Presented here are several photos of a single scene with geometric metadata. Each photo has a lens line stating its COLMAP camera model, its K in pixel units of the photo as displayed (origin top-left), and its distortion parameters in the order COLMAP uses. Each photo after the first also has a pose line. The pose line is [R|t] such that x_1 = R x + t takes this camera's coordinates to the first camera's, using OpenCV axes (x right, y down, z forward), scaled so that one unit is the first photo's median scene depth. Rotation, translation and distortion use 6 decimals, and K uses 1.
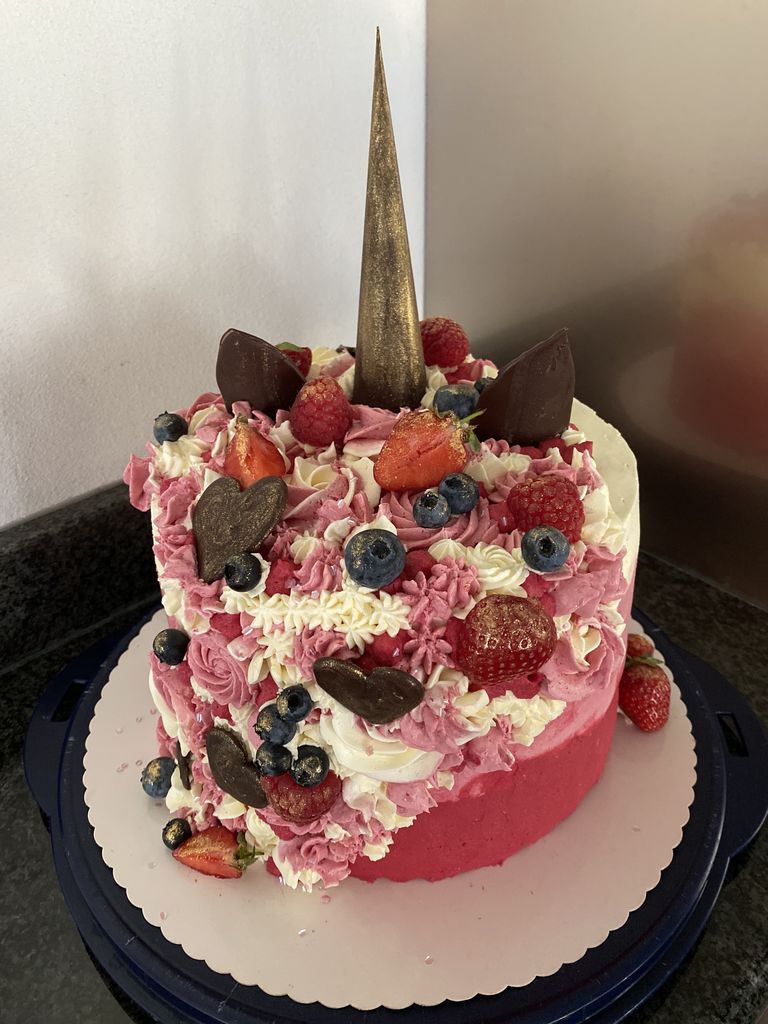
lens RADIAL K [[796.8, 0, 390.4], [0, 796.8, 511.2], [0, 0, 1]] dist [-0.015142, -0.001885]
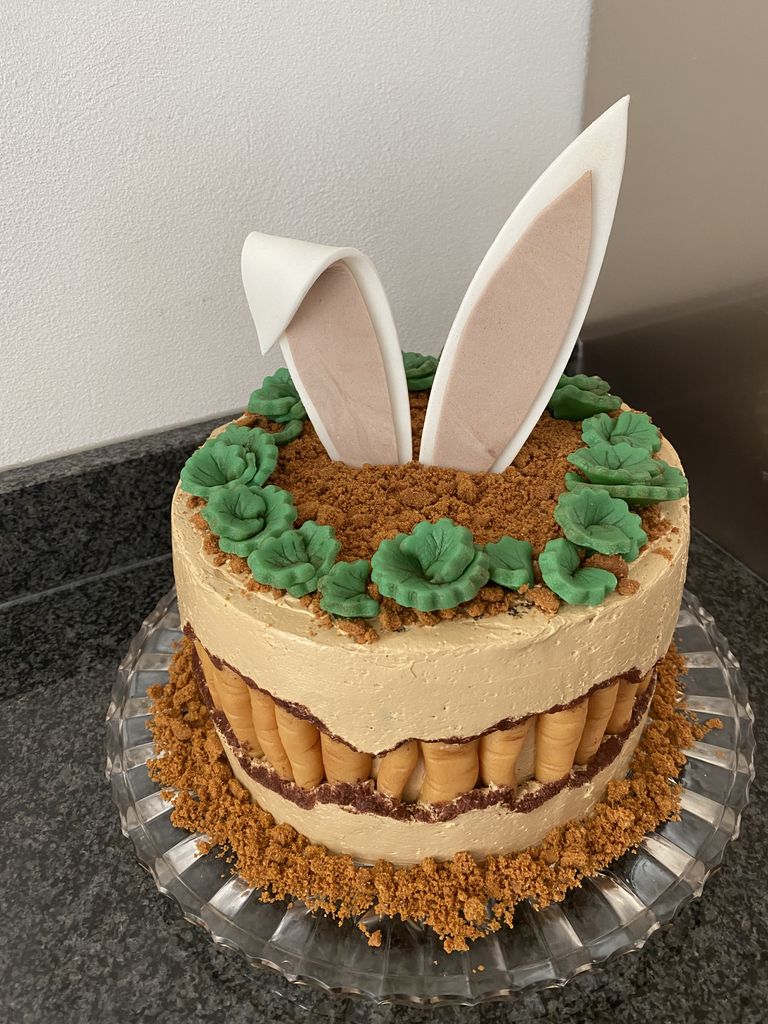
lens RADIAL K [[800.1, 0, 390.5], [0, 800.1, 508.0], [0, 0, 1]] dist [-0.011074, -0.000854]
pose [[0.950224, 0.161642, -0.266356, 0.175820], [-0.146785, 0.986328, 0.074914, -0.040529], [0.274824, -0.032088, 0.960959, 0.117422]]
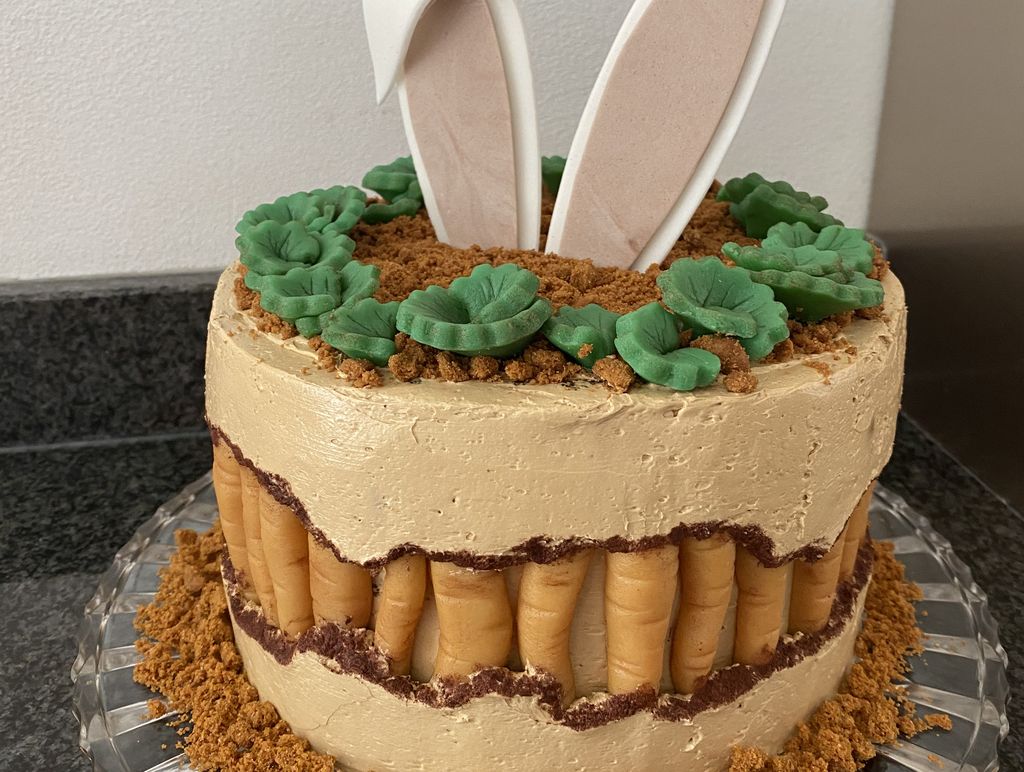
lens RADIAL K [[1062.5, 0, 534.1], [0, 1062.5, 356.2], [0, 0, 1]] dist [0.007458, 0.002181]
pose [[0.841122, 0.224013, -0.492271, 0.365030], [-0.308553, 0.946290, -0.096591, 0.103156], [0.444194, 0.233136, 0.865066, 0.198875]]
